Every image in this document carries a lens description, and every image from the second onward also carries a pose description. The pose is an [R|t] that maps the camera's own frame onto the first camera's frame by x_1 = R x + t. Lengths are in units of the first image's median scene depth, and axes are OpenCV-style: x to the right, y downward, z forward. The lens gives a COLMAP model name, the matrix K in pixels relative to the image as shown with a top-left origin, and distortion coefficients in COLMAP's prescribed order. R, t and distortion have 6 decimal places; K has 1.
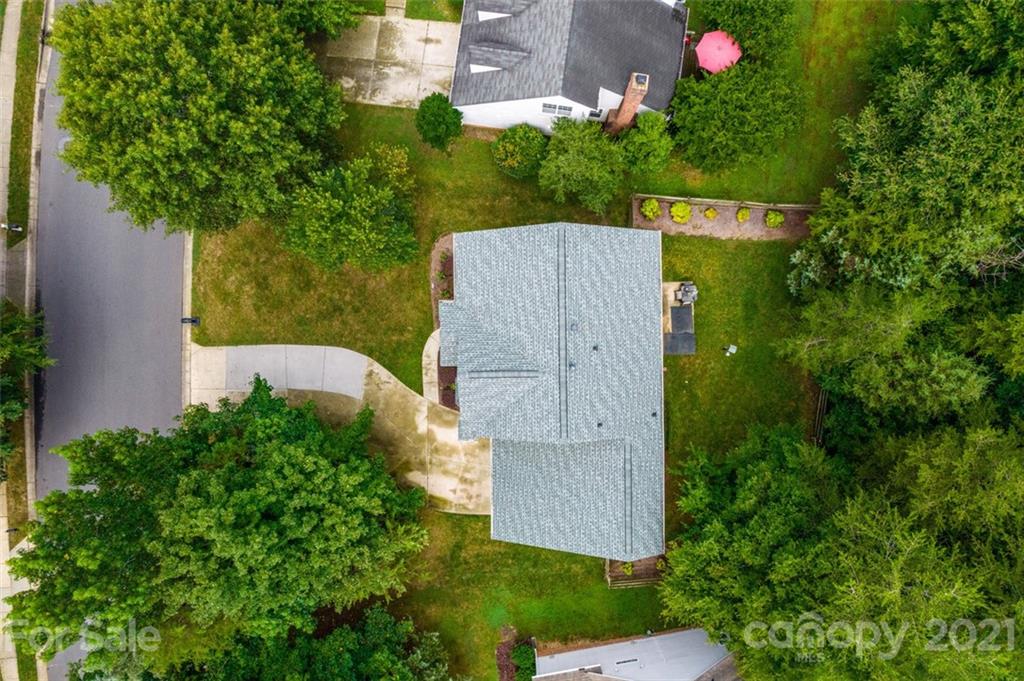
lens RADIAL K [[648.6, 0, 512.3], [0, 648.6, 339.8], [0, 0, 1]] dist [0.003149, 0.001068]
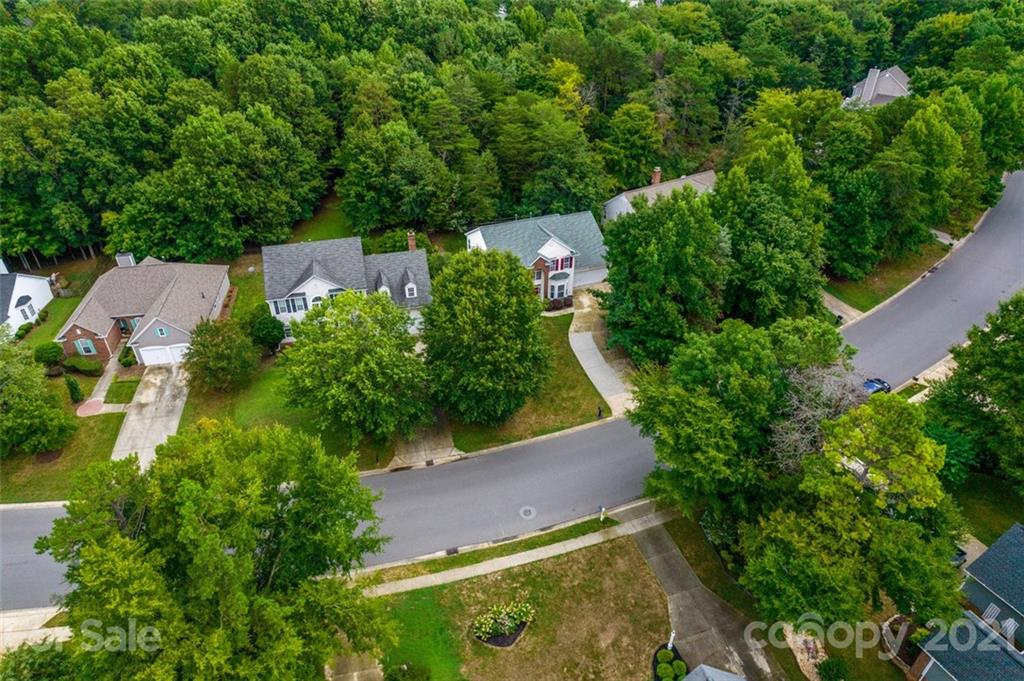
lens RADIAL K [[648.6, 0, 512.5], [0, 648.6, 340.9], [0, 0, 1]] dist [0.003149, 0.001068]
pose [[-0.376895, -0.507256, 0.775011, -1.502808], [0.926227, -0.212994, 0.311025, -0.655812], [0.007303, 0.835060, 0.550111, 0.003111]]
